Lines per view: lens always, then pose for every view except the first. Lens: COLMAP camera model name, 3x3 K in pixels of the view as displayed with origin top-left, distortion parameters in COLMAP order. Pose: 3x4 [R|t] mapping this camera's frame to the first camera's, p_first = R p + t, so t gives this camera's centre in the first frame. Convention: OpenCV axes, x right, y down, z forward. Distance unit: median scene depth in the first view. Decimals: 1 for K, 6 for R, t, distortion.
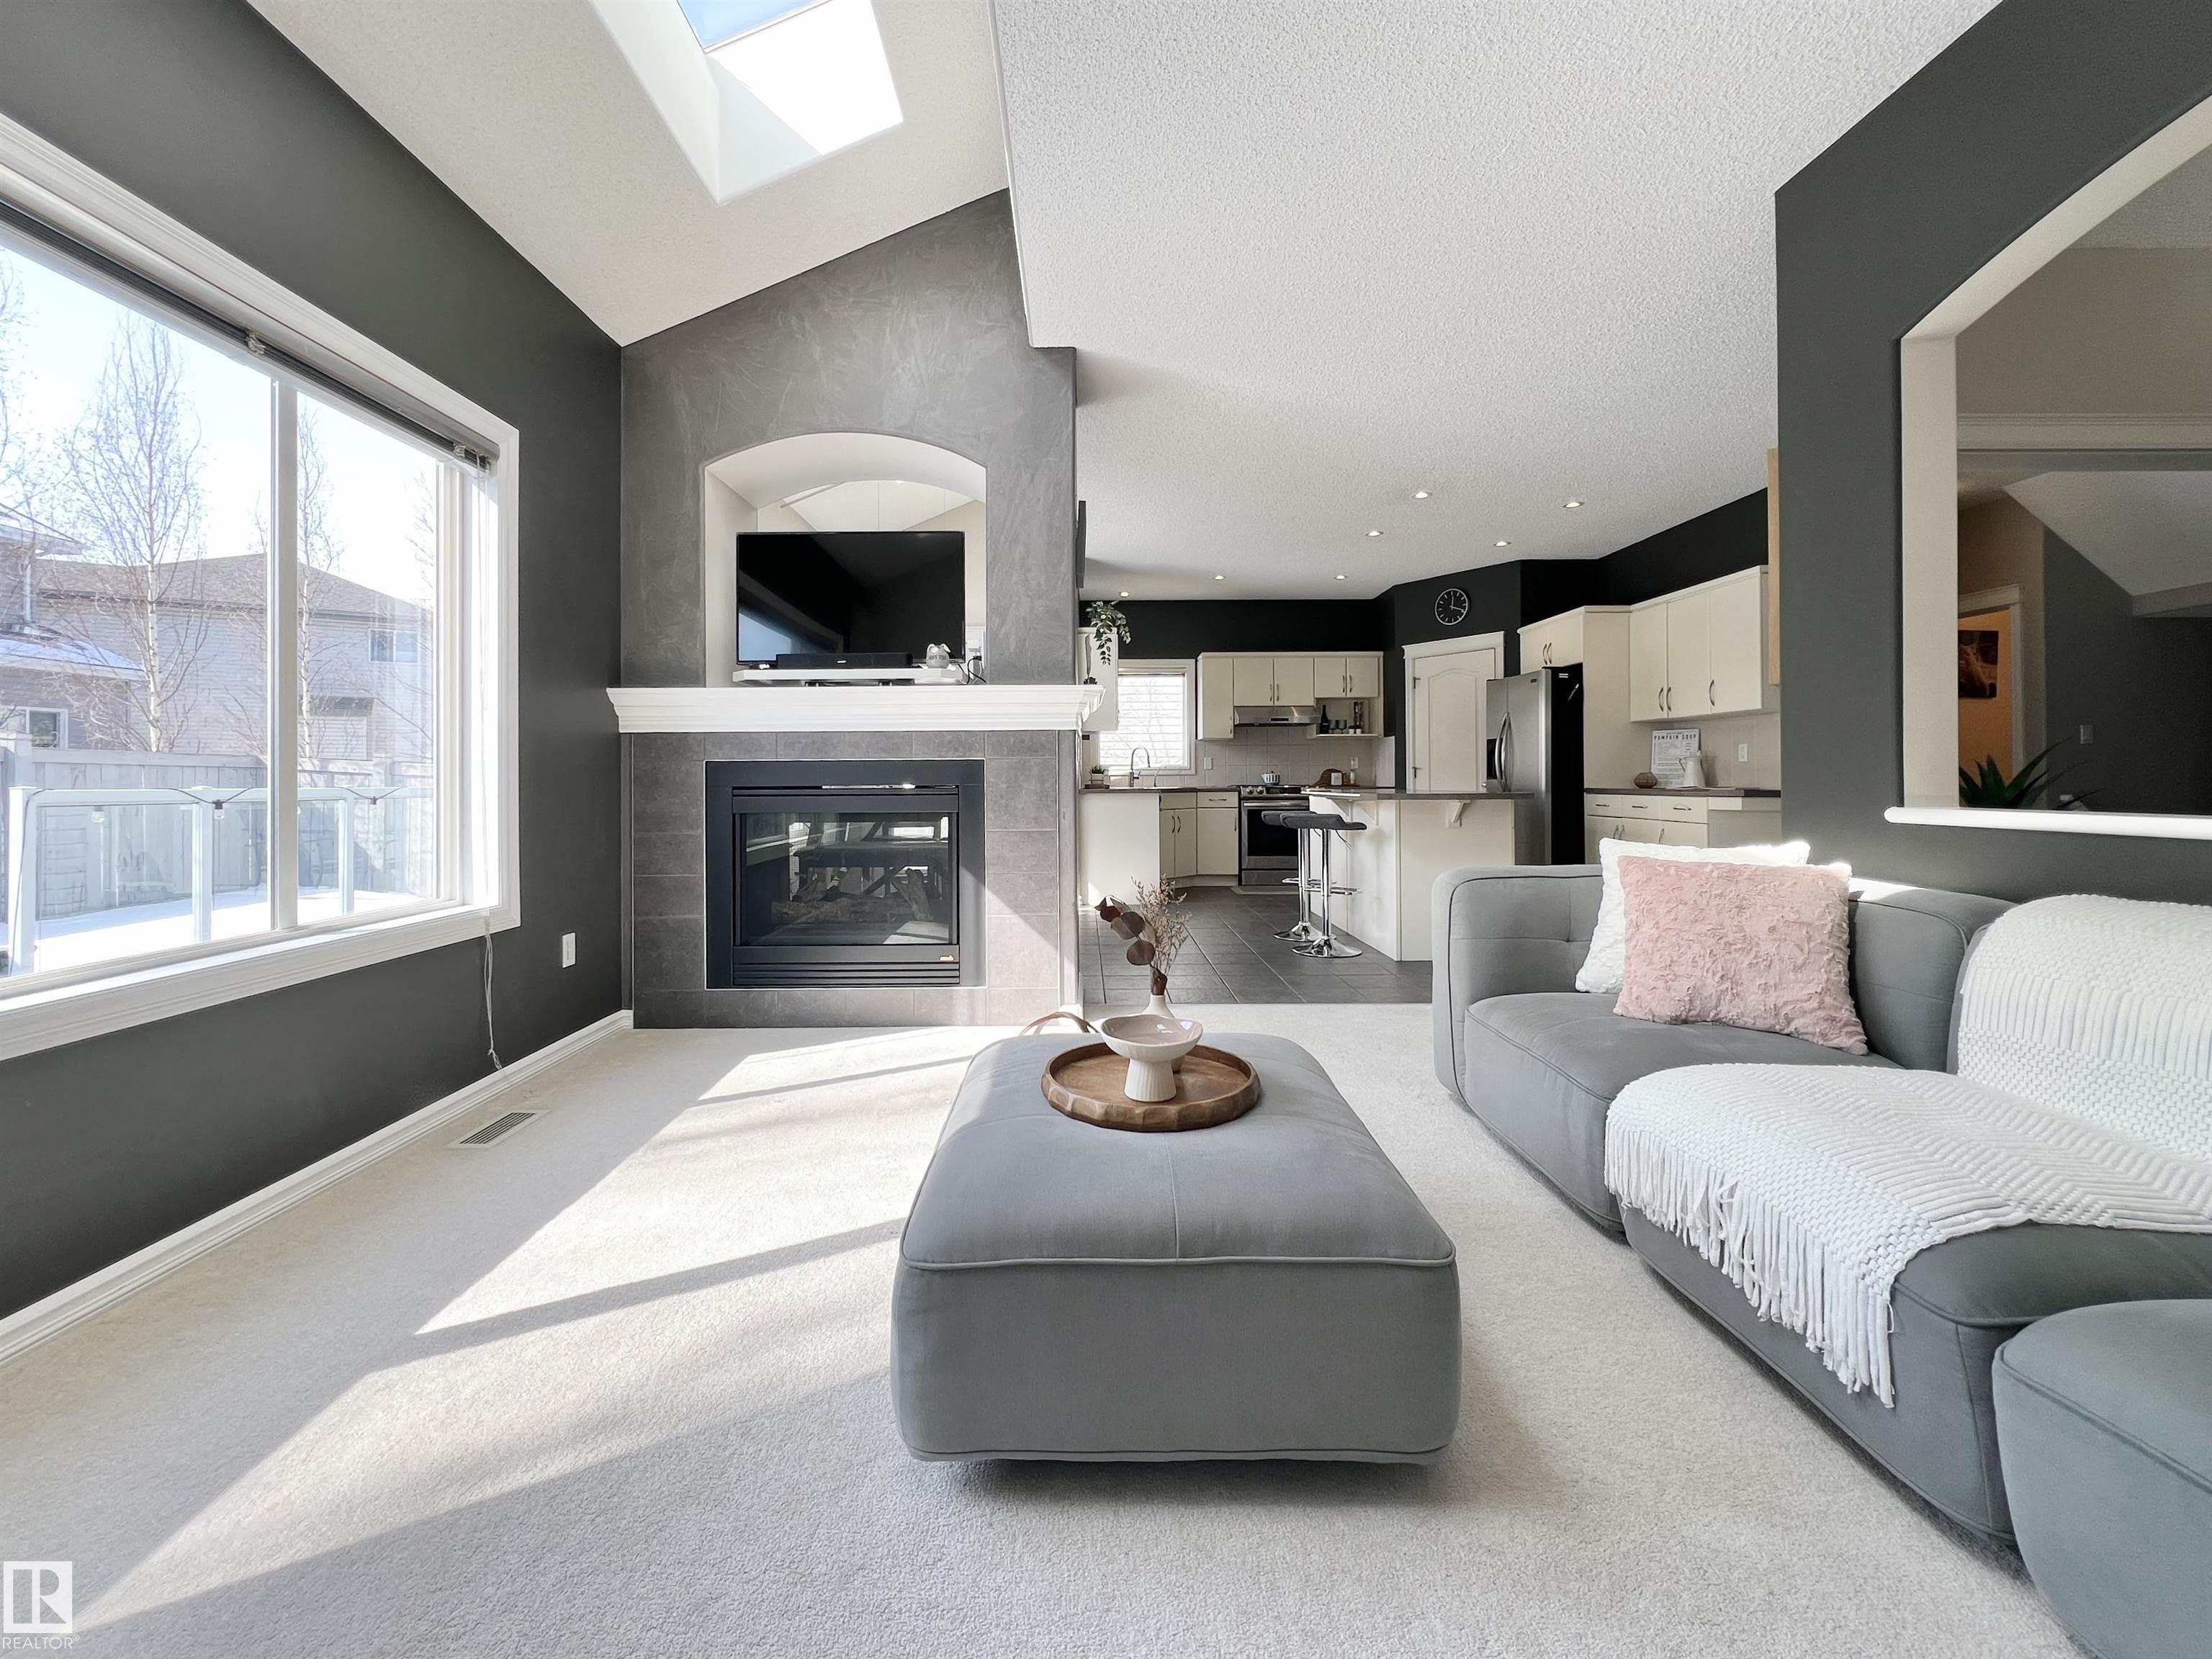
lens RADIAL K [[915.4, 0, 1083.2], [0, 915.4, 773.5], [0, 0, 1]] dist [0.000028, 0.000127]
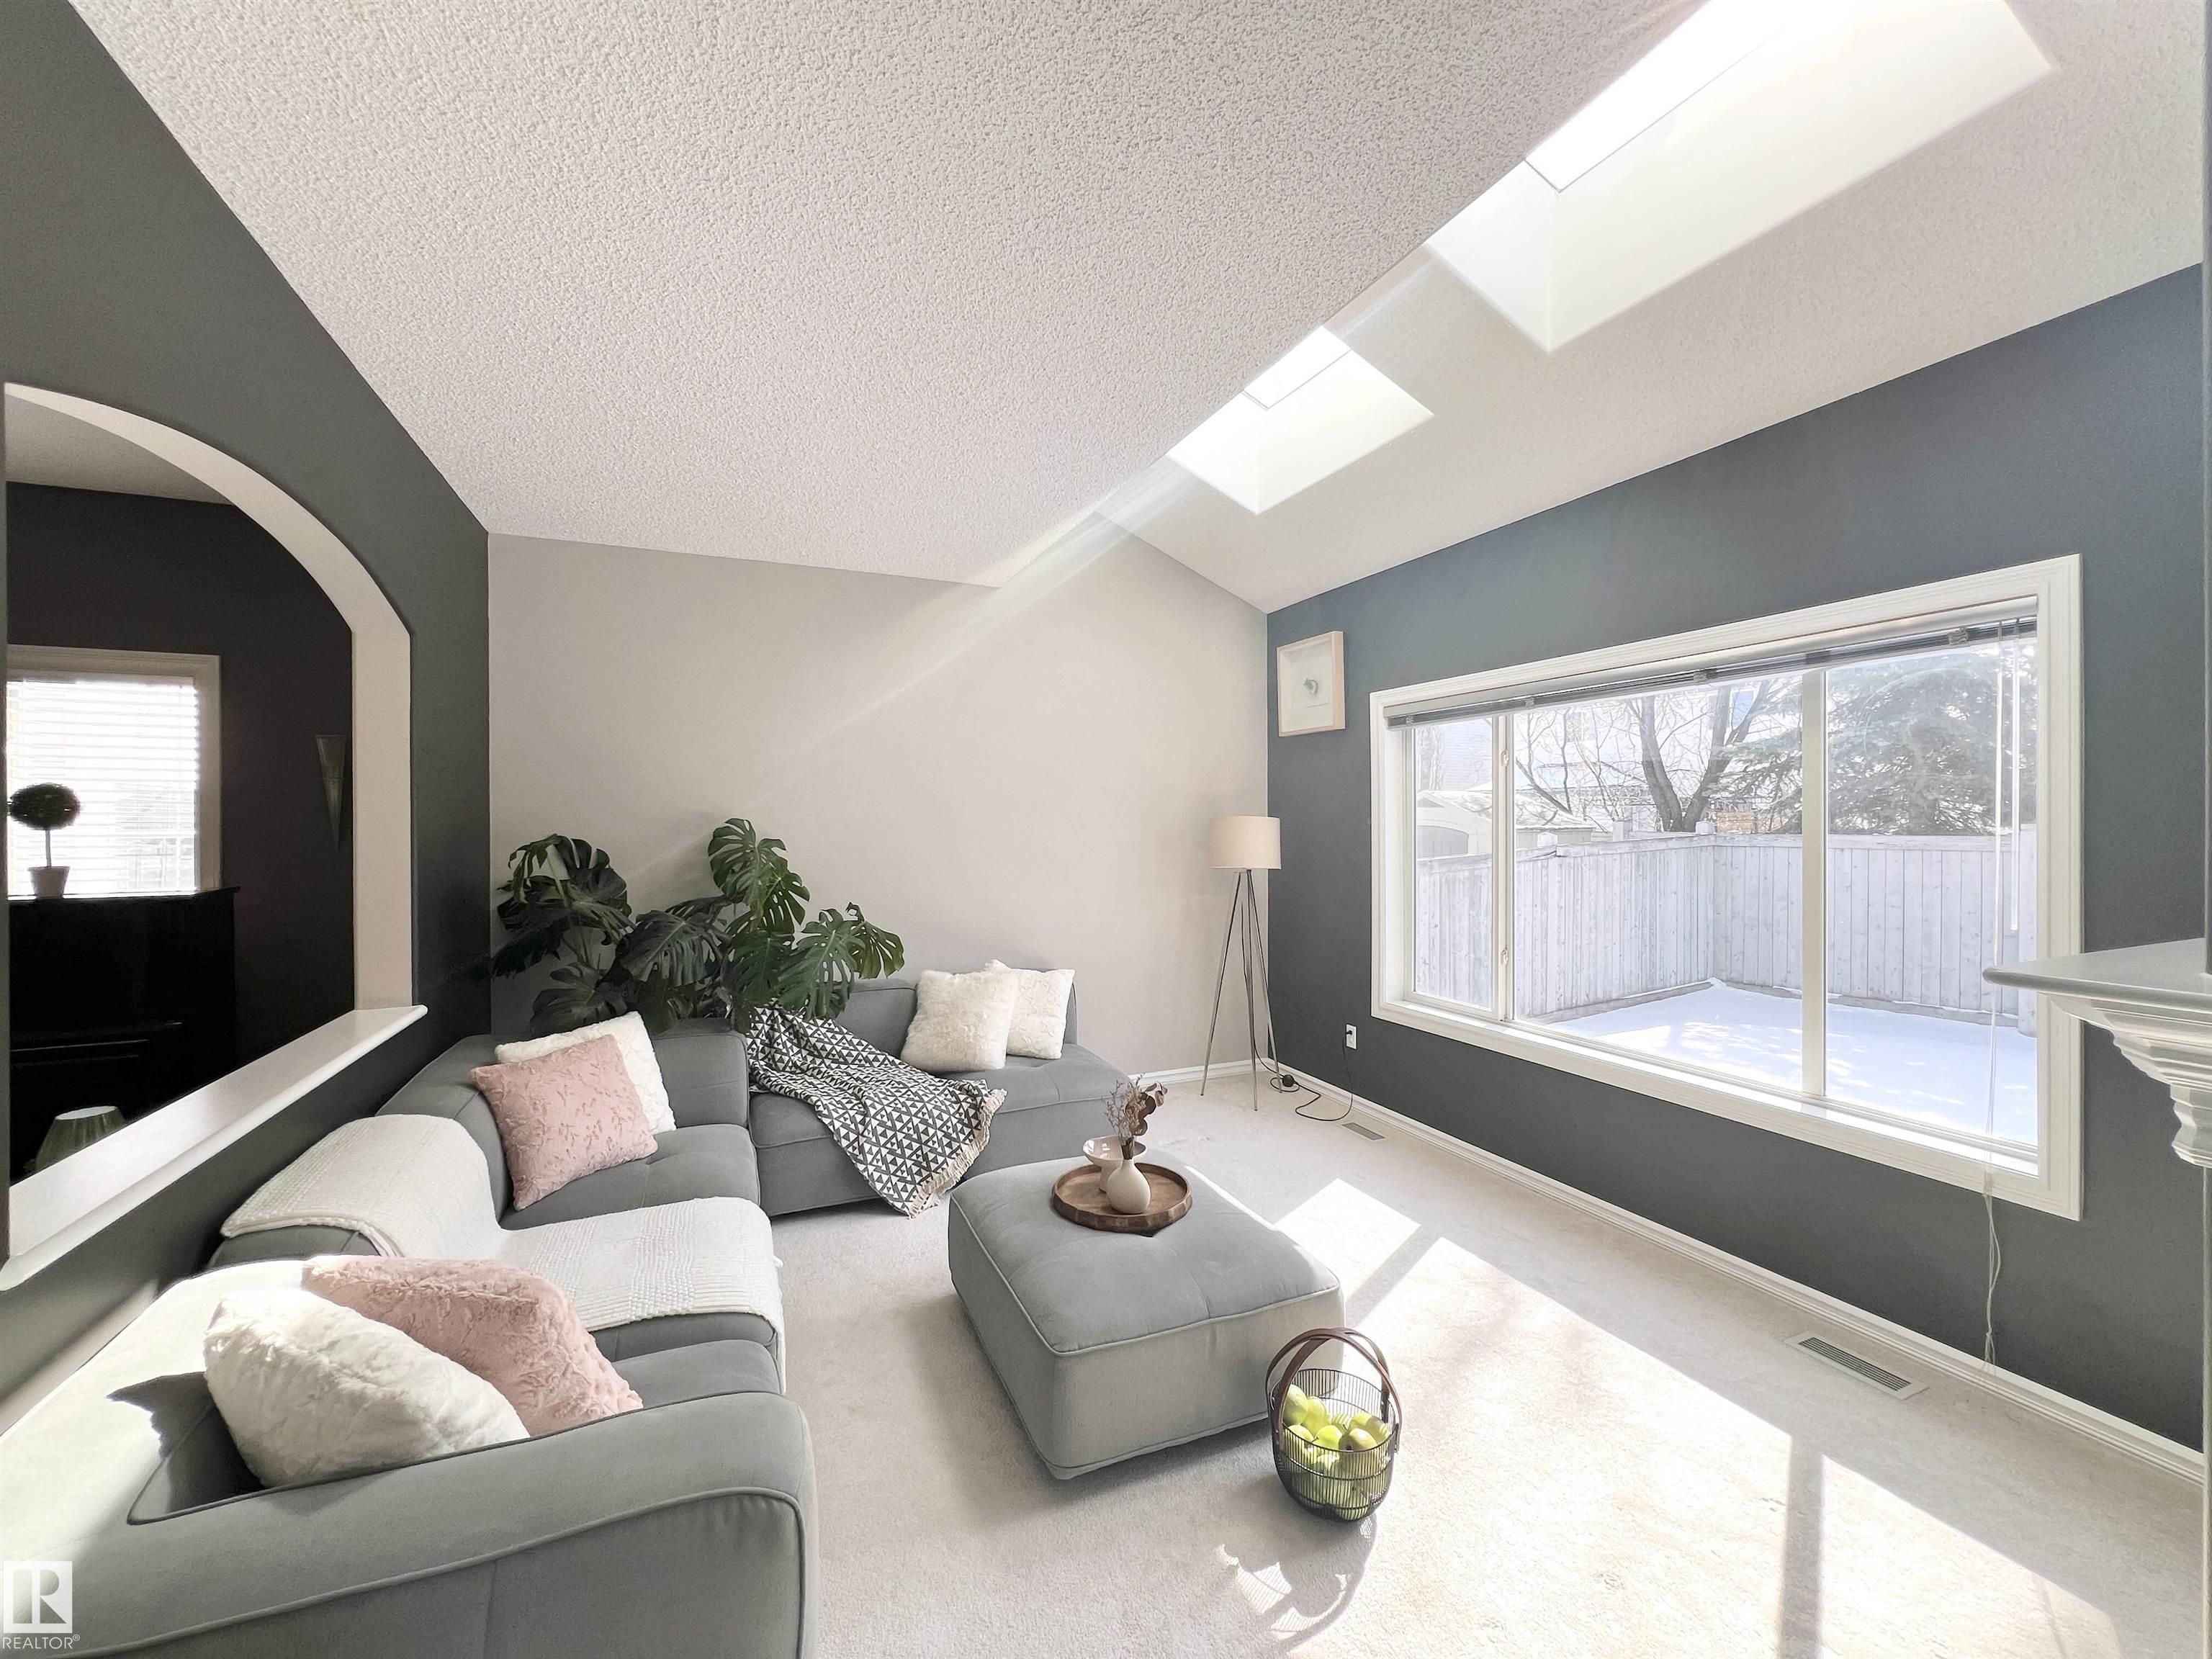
lens RADIAL K [[885.7, 0, 1097.5], [0, 885.7, 823.8], [0, 0, 1]] dist [-0.000399, -0.000364]
pose [[-0.914318, 0.007249, -0.404933, 0.315652], [0.008269, 0.999966, -0.000771, -0.127375], [0.404914, -0.004053, -0.914346, 1.044447]]
